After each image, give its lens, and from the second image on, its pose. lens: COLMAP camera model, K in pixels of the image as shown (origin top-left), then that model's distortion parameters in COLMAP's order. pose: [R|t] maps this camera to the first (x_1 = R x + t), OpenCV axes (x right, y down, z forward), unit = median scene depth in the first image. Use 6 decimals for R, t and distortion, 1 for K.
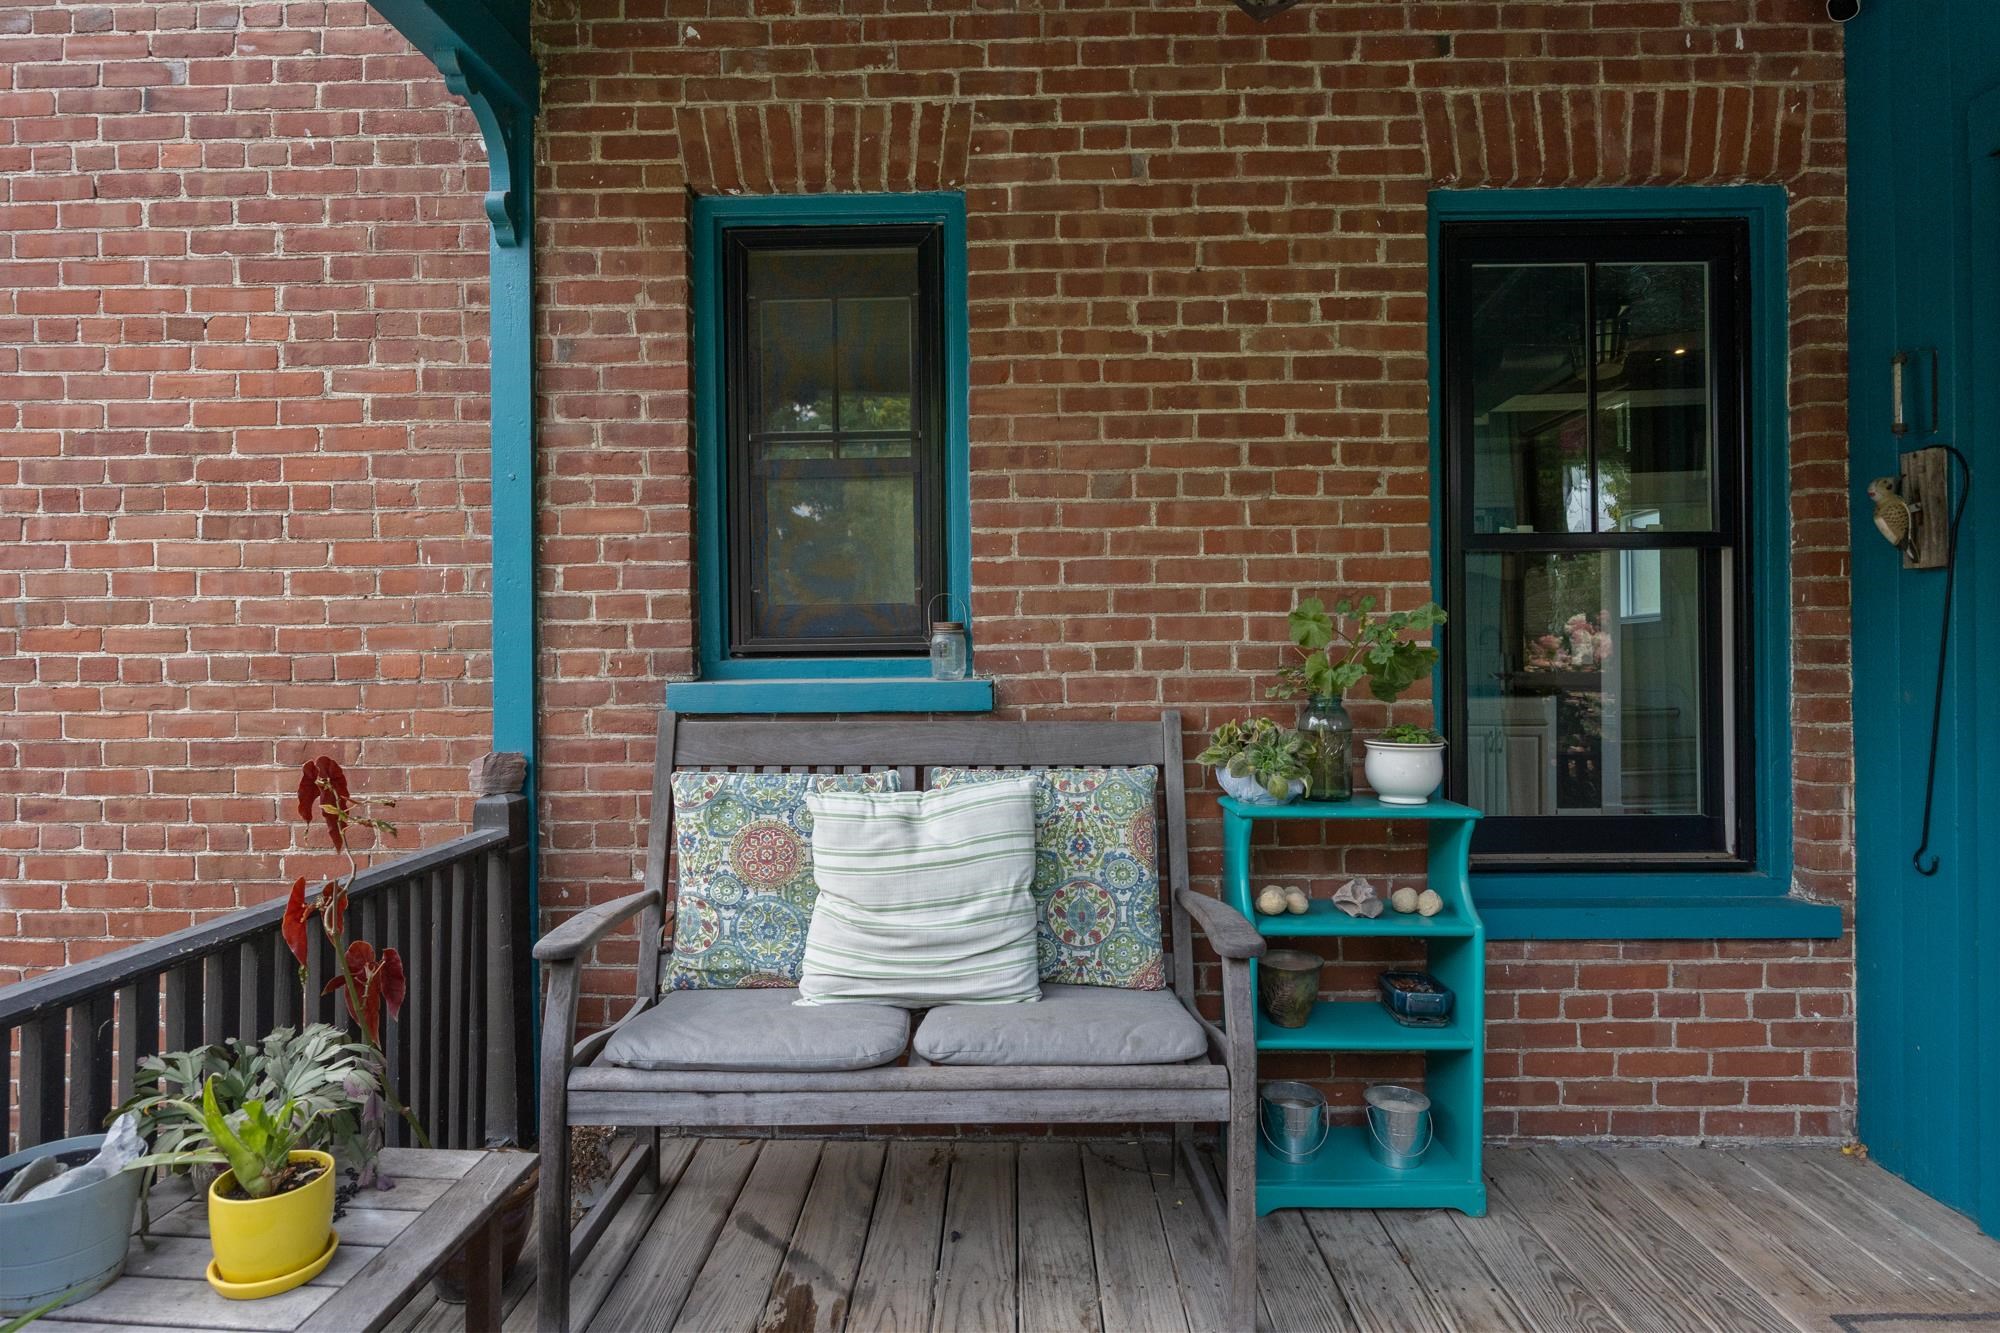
lens RADIAL K [[1039.5, 0, 1000.0], [0, 1039.5, 666.5], [0, 0, 1]] dist [-0.004670, -0.000994]
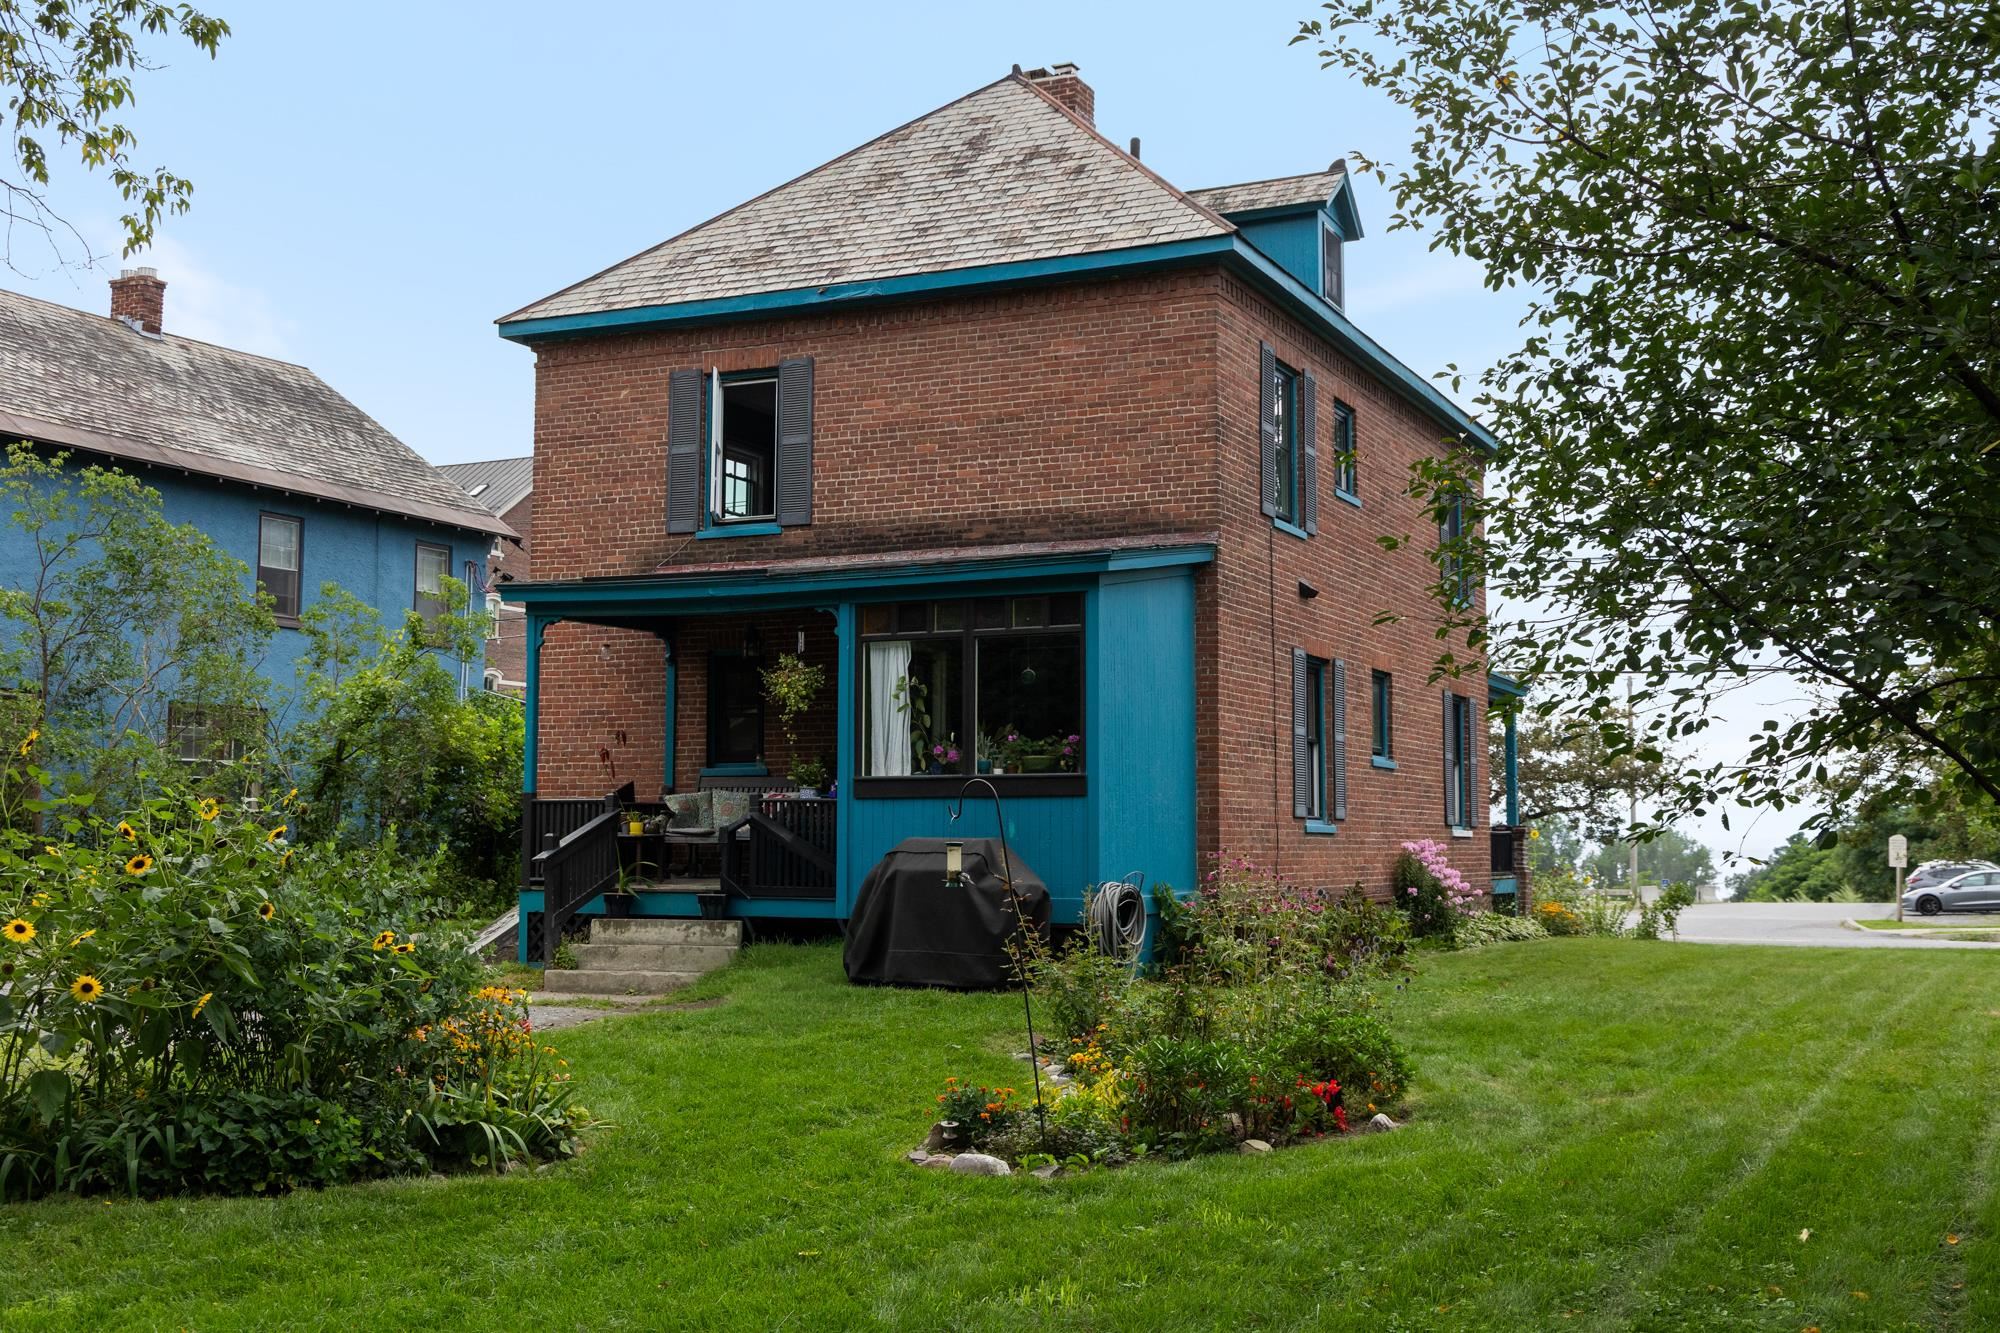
lens RADIAL K [[2101.0, 0, 1031.4], [0, 2101.0, 665.6], [0, 0, 1]] dist [0.000494, 0.005553]
pose [[0.921087, -0.022636, -0.388699, 4.254639], [-0.010194, 0.996565, -0.082190, 0.285676], [0.389225, 0.079667, 0.917691, -6.347003]]
